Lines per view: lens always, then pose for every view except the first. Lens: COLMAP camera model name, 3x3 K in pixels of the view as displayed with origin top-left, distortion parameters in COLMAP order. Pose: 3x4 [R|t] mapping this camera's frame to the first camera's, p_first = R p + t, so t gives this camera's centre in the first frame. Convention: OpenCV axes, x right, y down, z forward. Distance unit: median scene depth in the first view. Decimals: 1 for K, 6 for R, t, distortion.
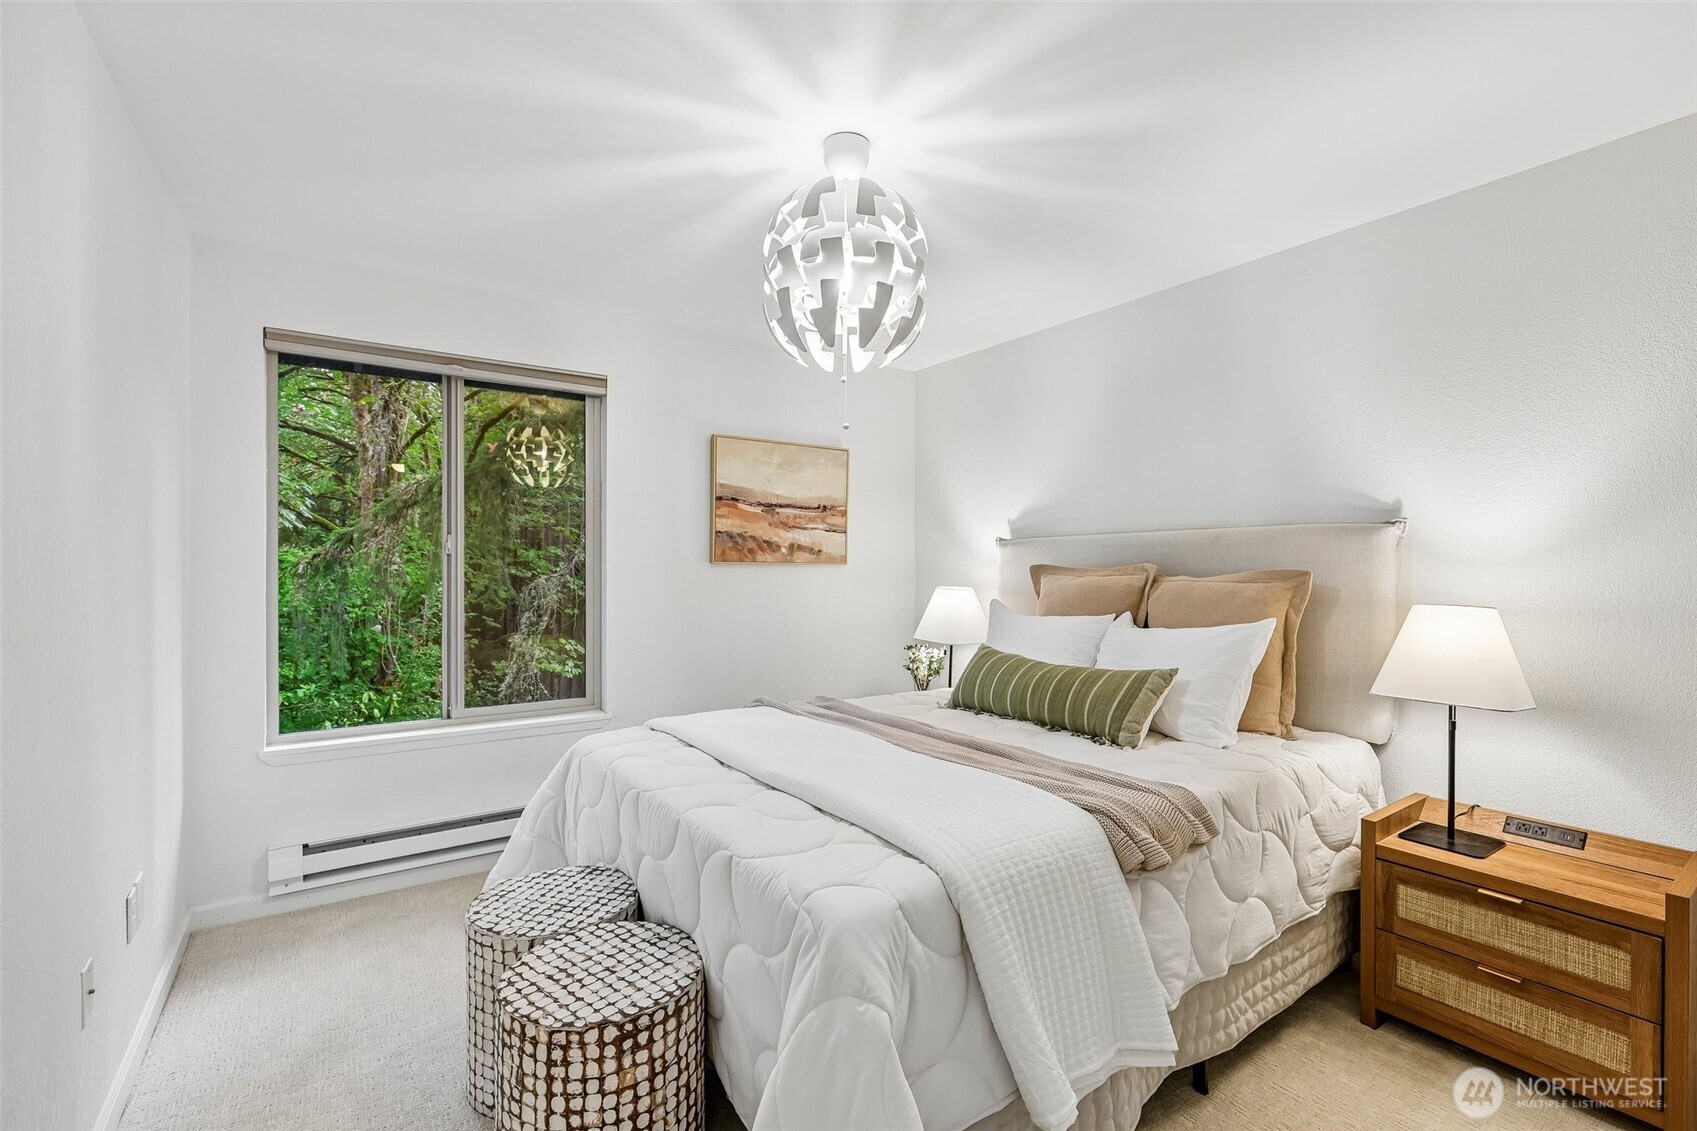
lens RADIAL K [[744.5, 0, 857.2], [0, 744.5, 568.1], [0, 0, 1]] dist [-0.005832, 0.004246]
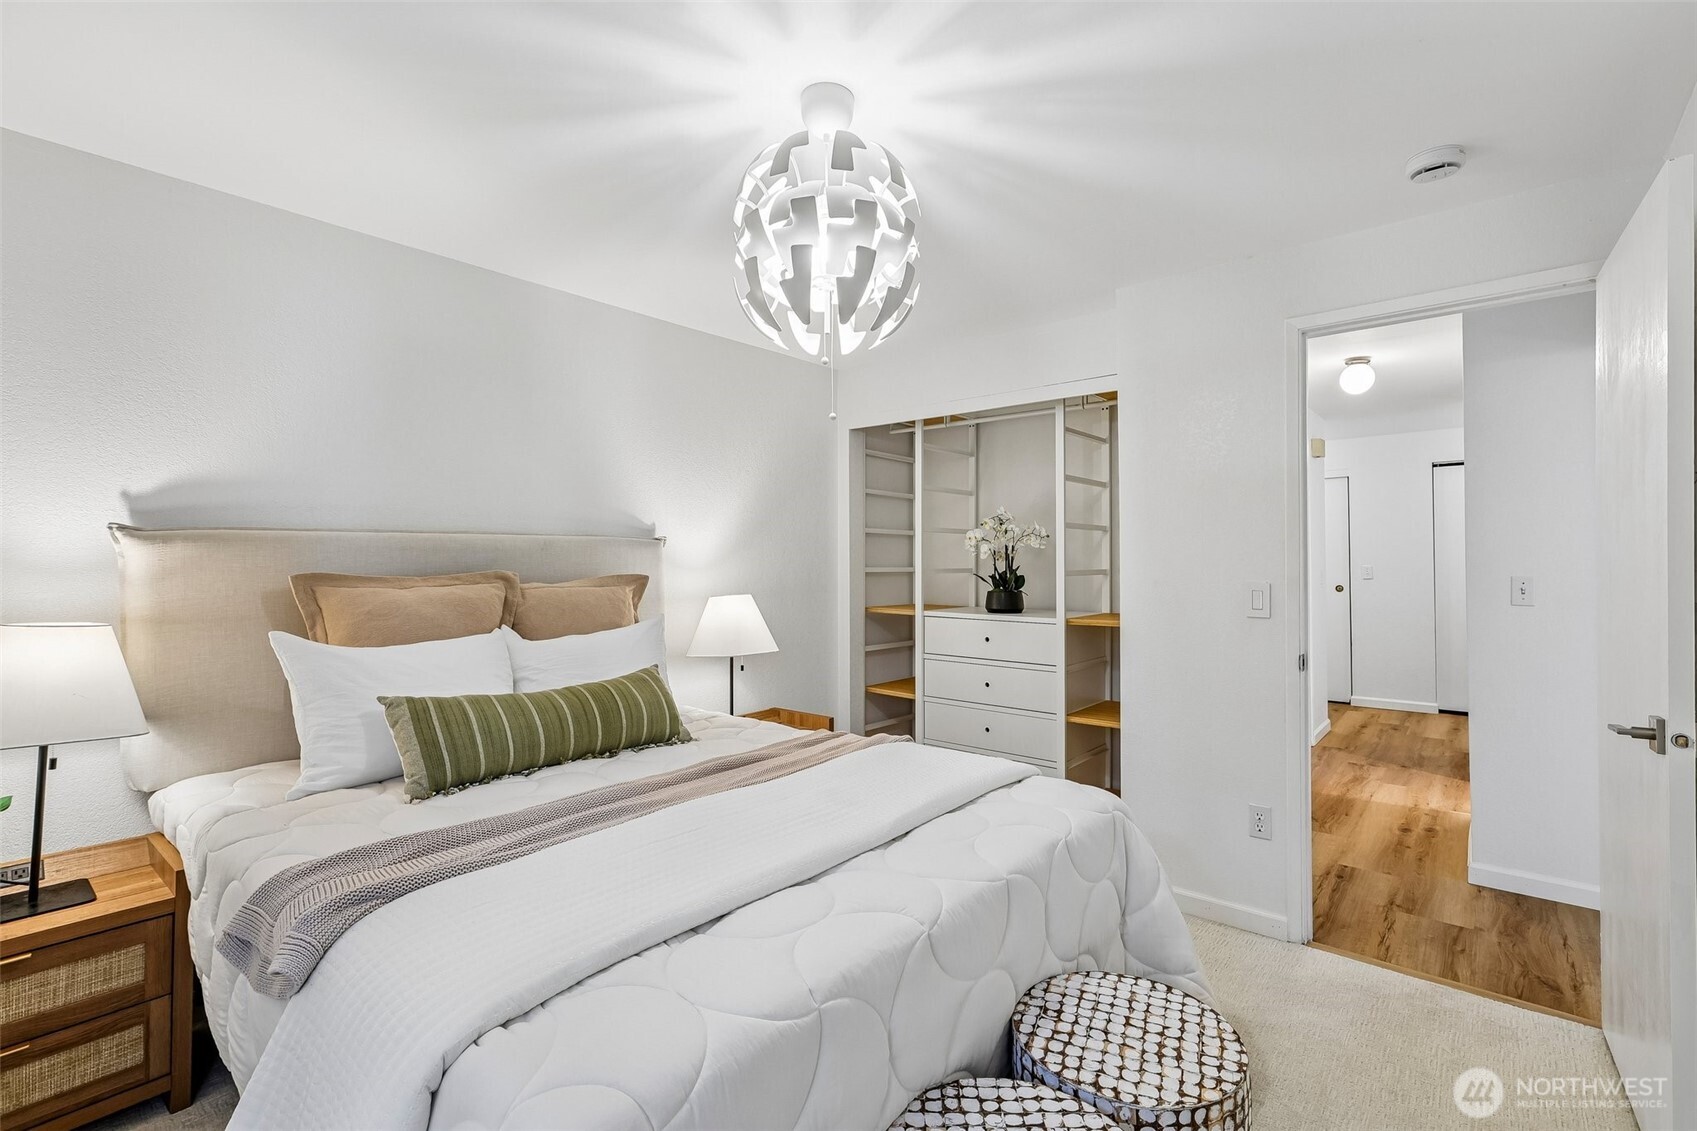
lens RADIAL K [[744.5, 0, 858.8], [0, 744.5, 559.1], [0, 0, 1]] dist [-0.005832, 0.004246]
pose [[-0.246436, 0.008286, 0.969124, -1.083369], [0.006928, 0.999953, -0.006788, -0.019021], [-0.969134, 0.005041, -0.246481, 1.466455]]
